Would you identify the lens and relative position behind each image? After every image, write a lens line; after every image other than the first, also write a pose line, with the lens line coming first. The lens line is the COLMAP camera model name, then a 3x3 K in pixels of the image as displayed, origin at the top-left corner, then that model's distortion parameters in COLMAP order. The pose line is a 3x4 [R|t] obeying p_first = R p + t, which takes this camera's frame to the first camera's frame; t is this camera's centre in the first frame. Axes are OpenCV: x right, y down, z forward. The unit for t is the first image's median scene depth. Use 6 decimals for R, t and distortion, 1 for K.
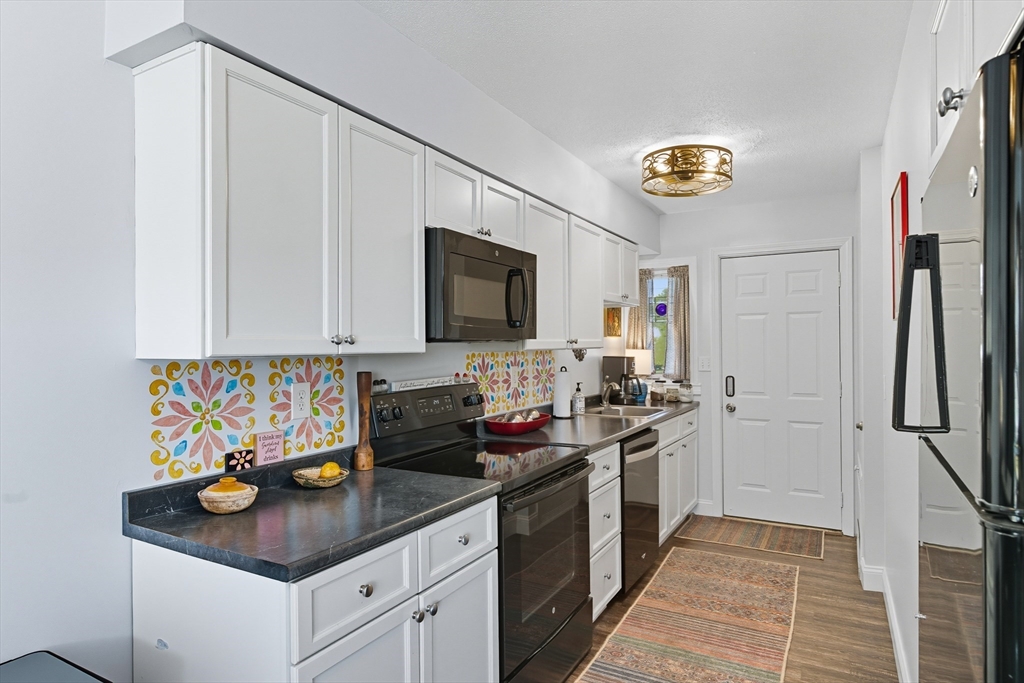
lens RADIAL K [[586.9, 0, 508.4], [0, 586.9, 343.6], [0, 0, 1]] dist [0.020270, -0.029070]
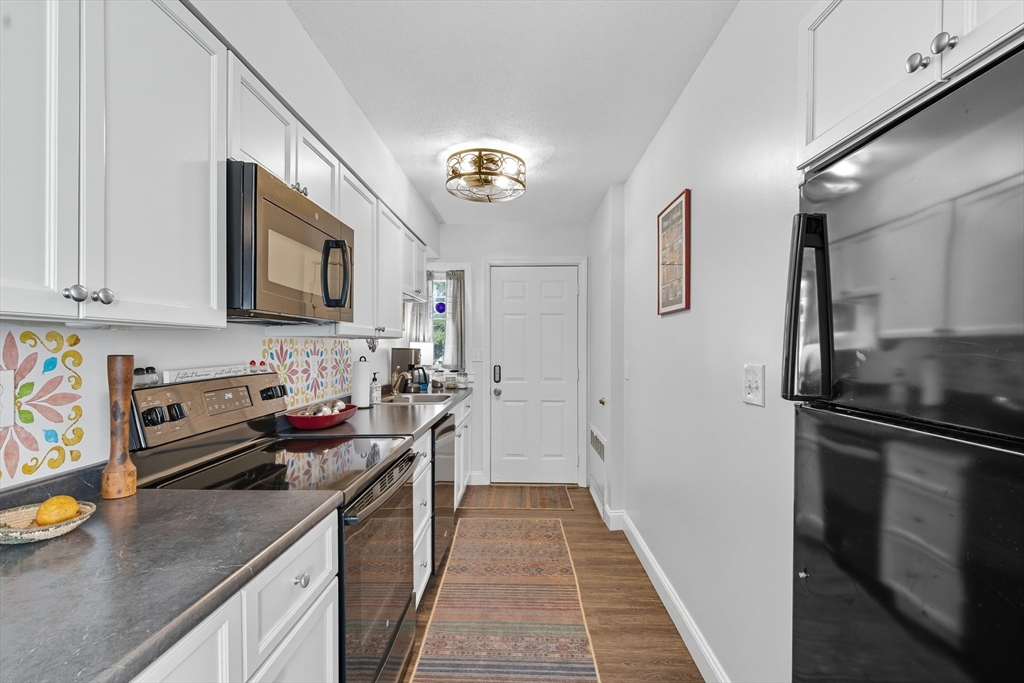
lens RADIAL K [[473.6, 0, 508.4], [0, 473.6, 347.3], [0, 0, 1]] dist [0.000452, -0.000960]
pose [[0.886037, 0.006224, 0.463572, -0.062416], [-0.008085, 0.999965, 0.002027, 0.021371], [-0.463543, -0.005544, 0.886057, 0.185101]]
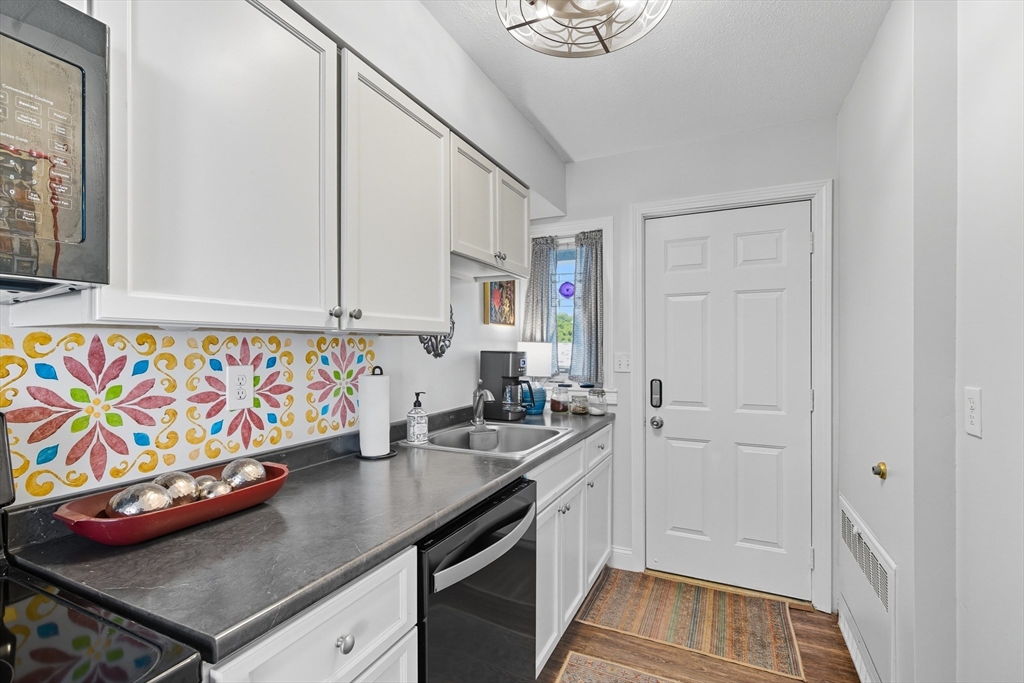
lens RADIAL K [[464.9, 0, 506.9], [0, 464.9, 344.8], [0, 0, 1]] dist [0.000542, -0.000645]
pose [[0.997610, 0.007624, 0.068667, 0.199005], [-0.007534, 0.999970, -0.001575, 0.019223], [-0.068677, 0.001054, 0.997638, 0.572440]]
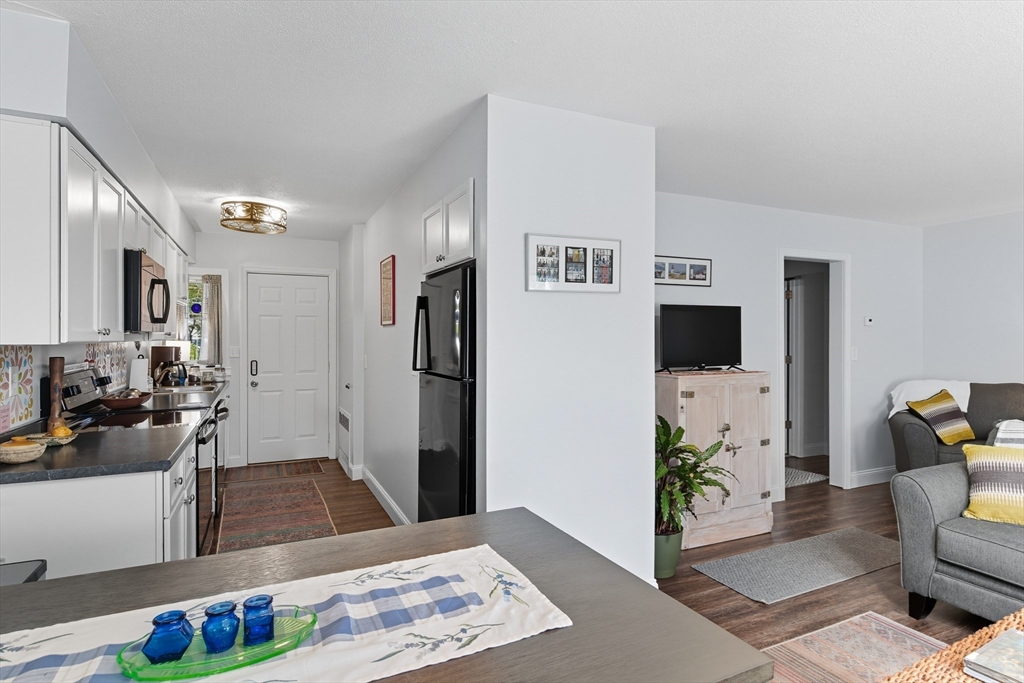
lens RADIAL K [[543.5, 0, 514.0], [0, 543.5, 336.4], [0, 0, 1]] dist [0.000118, -0.000776]
pose [[0.579710, 0.007196, 0.814791, -0.389320], [-0.005920, 0.999972, -0.004620, 0.002741], [-0.814802, -0.002146, 0.579736, -0.280082]]
